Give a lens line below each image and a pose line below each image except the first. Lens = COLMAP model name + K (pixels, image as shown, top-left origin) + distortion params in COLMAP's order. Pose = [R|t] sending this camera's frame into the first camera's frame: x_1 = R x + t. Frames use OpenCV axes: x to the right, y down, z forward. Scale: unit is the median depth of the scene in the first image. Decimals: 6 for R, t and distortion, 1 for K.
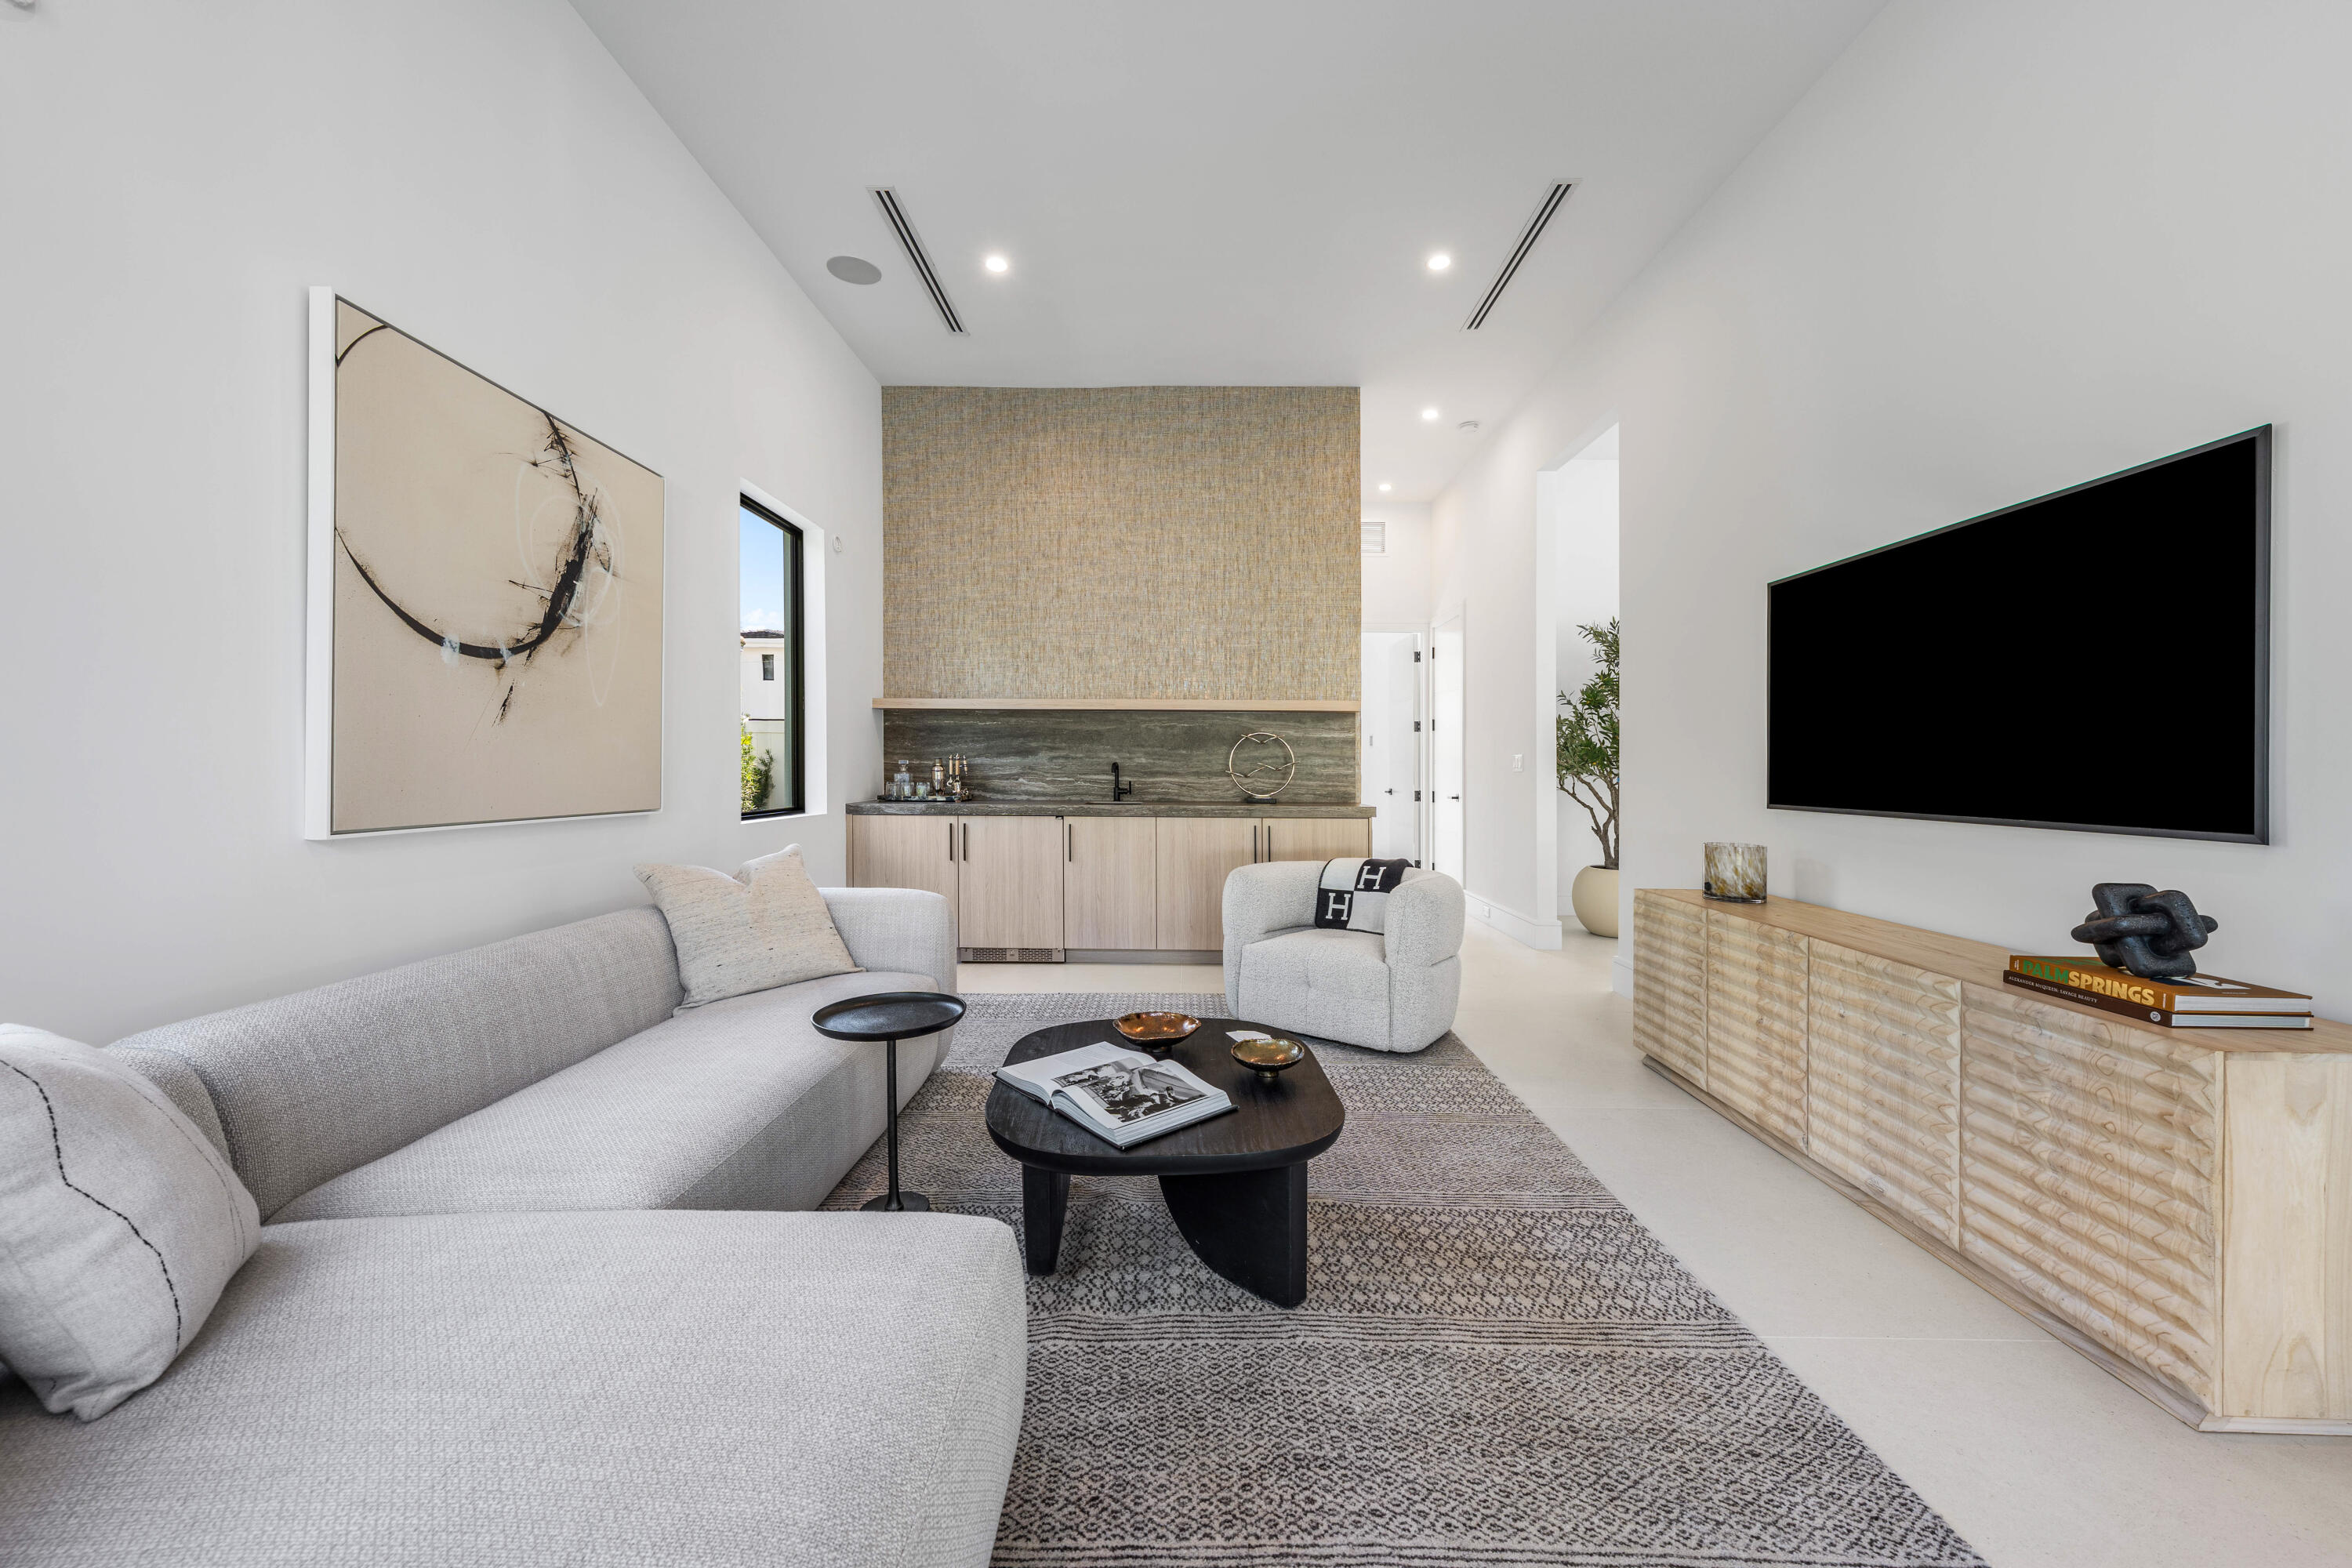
lens RADIAL K [[917.1, 0, 1163.0], [0, 917.1, 758.5], [0, 0, 1]] dist [-0.004526, -0.000201]
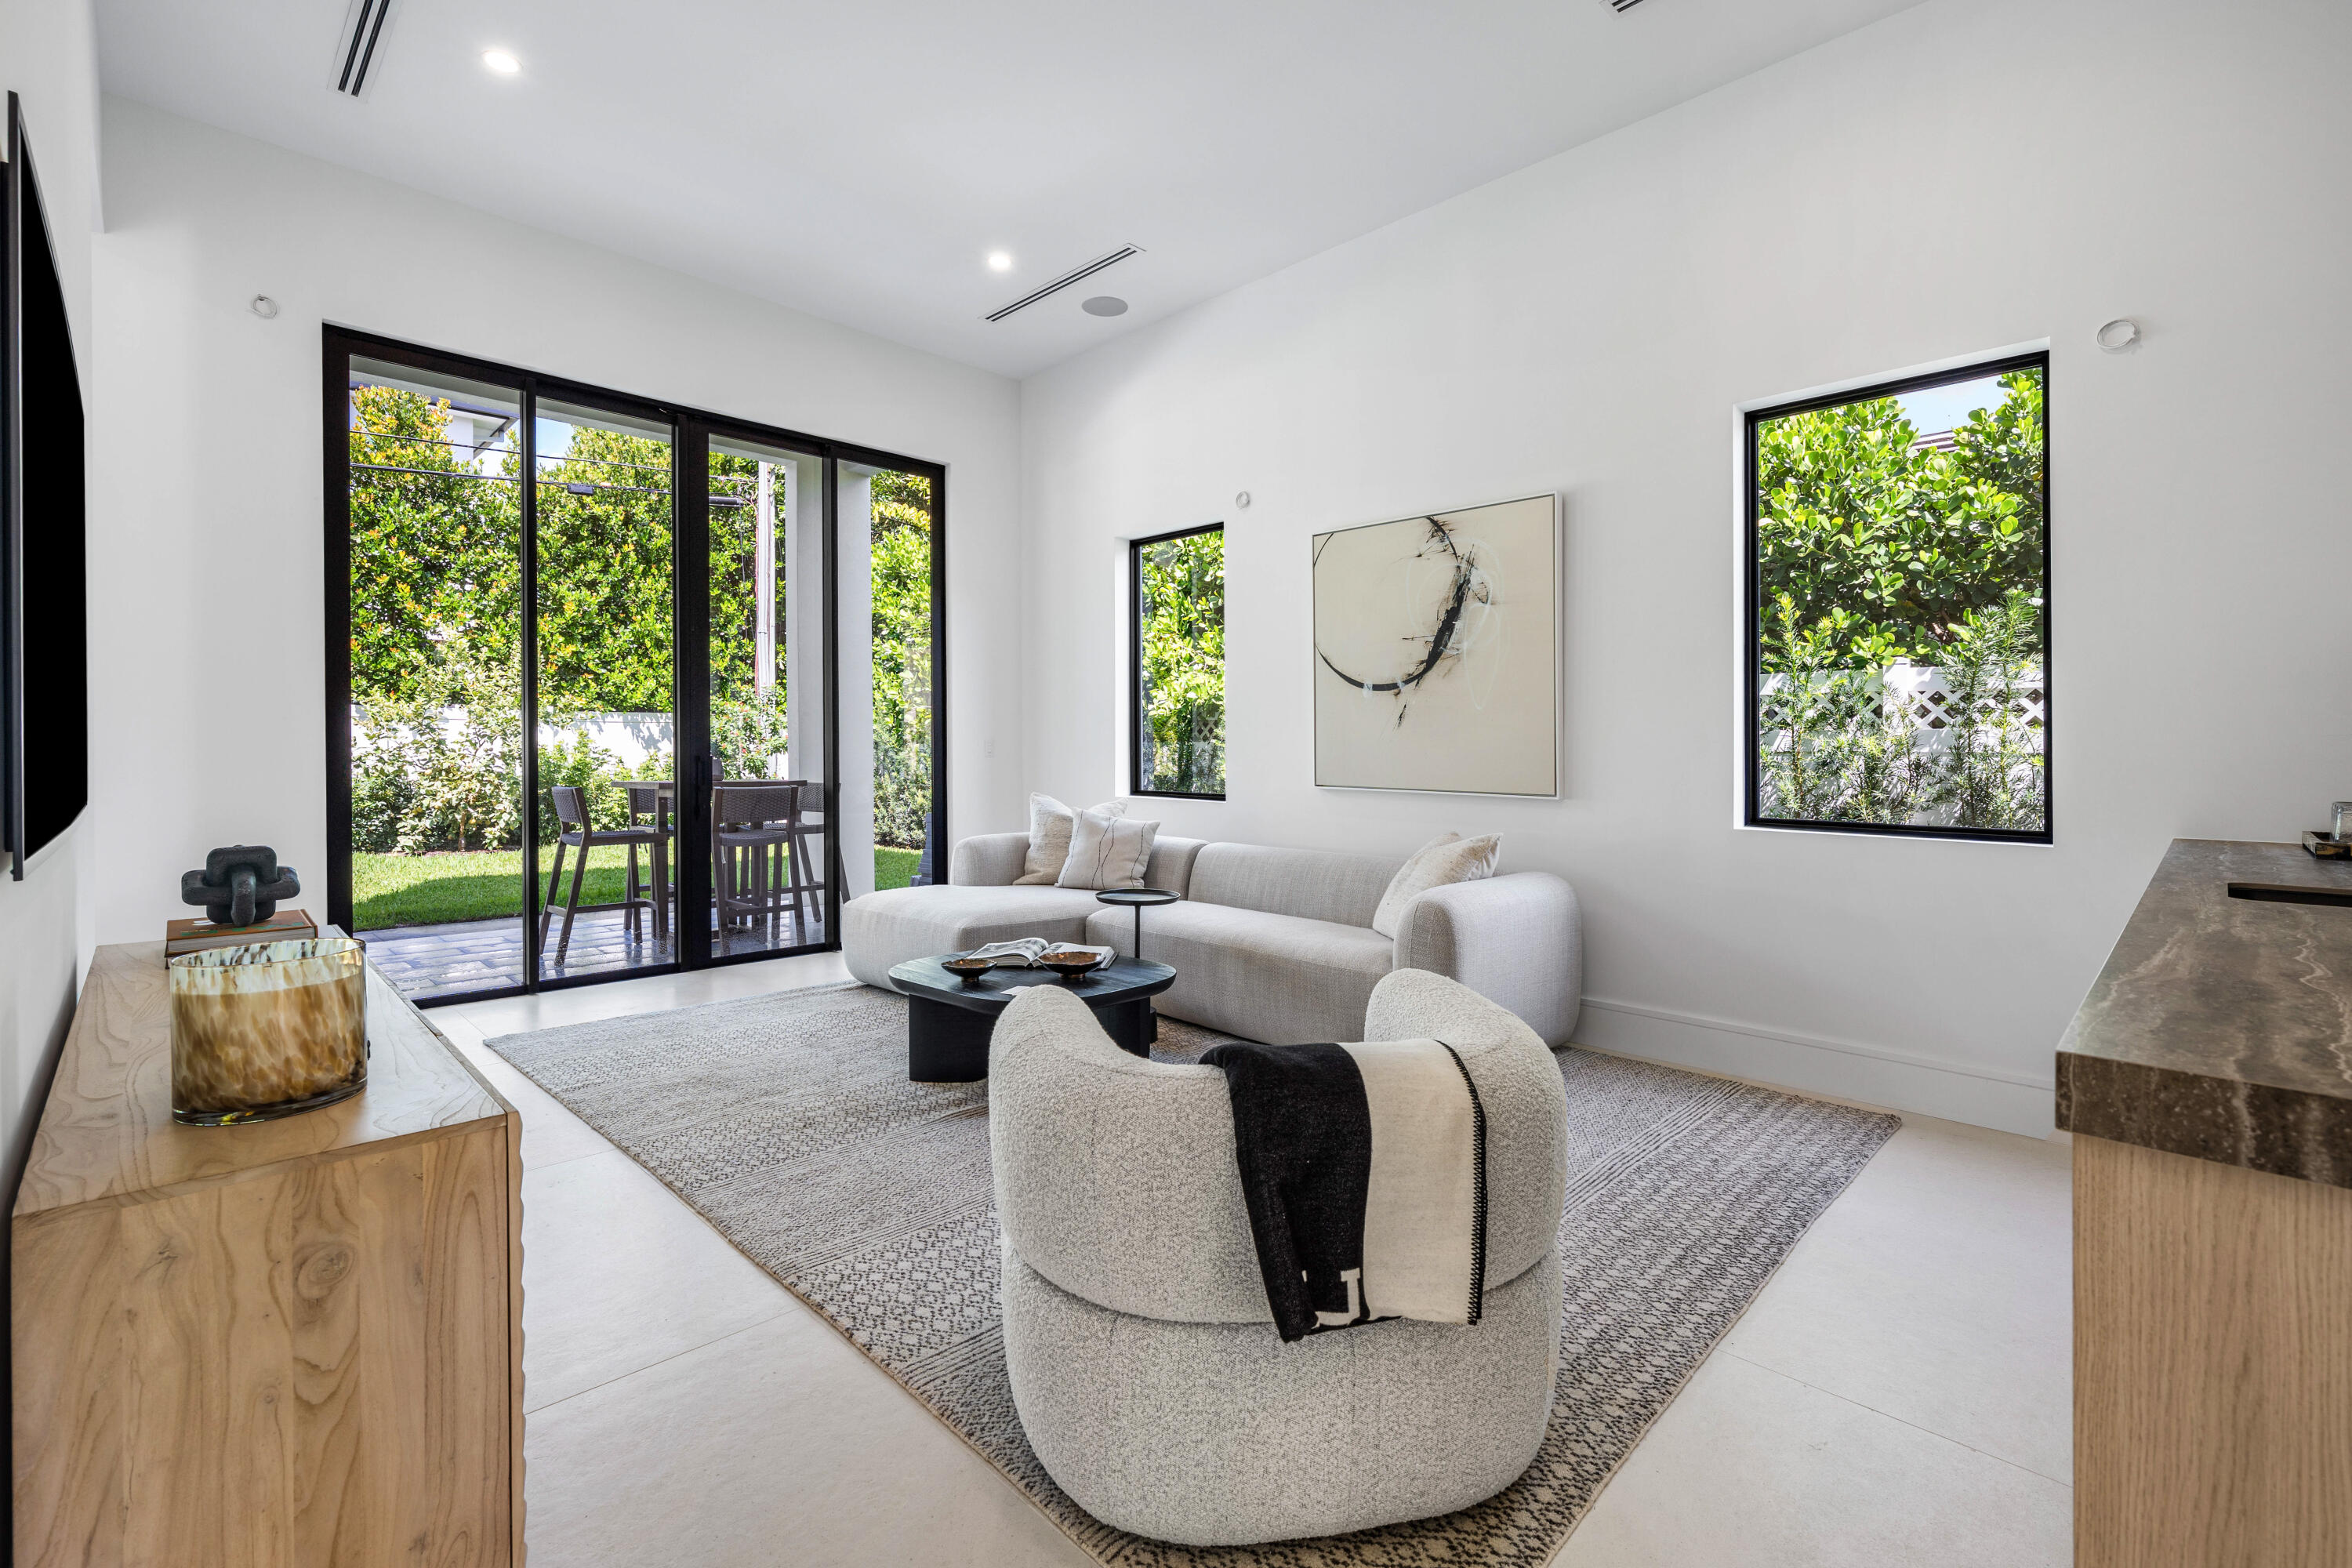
lens RADIAL K [[1037.9, 0, 1171.4], [0, 1037.9, 784.0], [0, 0, 1]] dist [0.001151, -0.000128]
pose [[-0.706577, 0.014585, -0.707486, 0.802081], [-0.002119, 0.999739, 0.022726, 0.017742], [0.707633, 0.017557, -0.706362, 1.873864]]
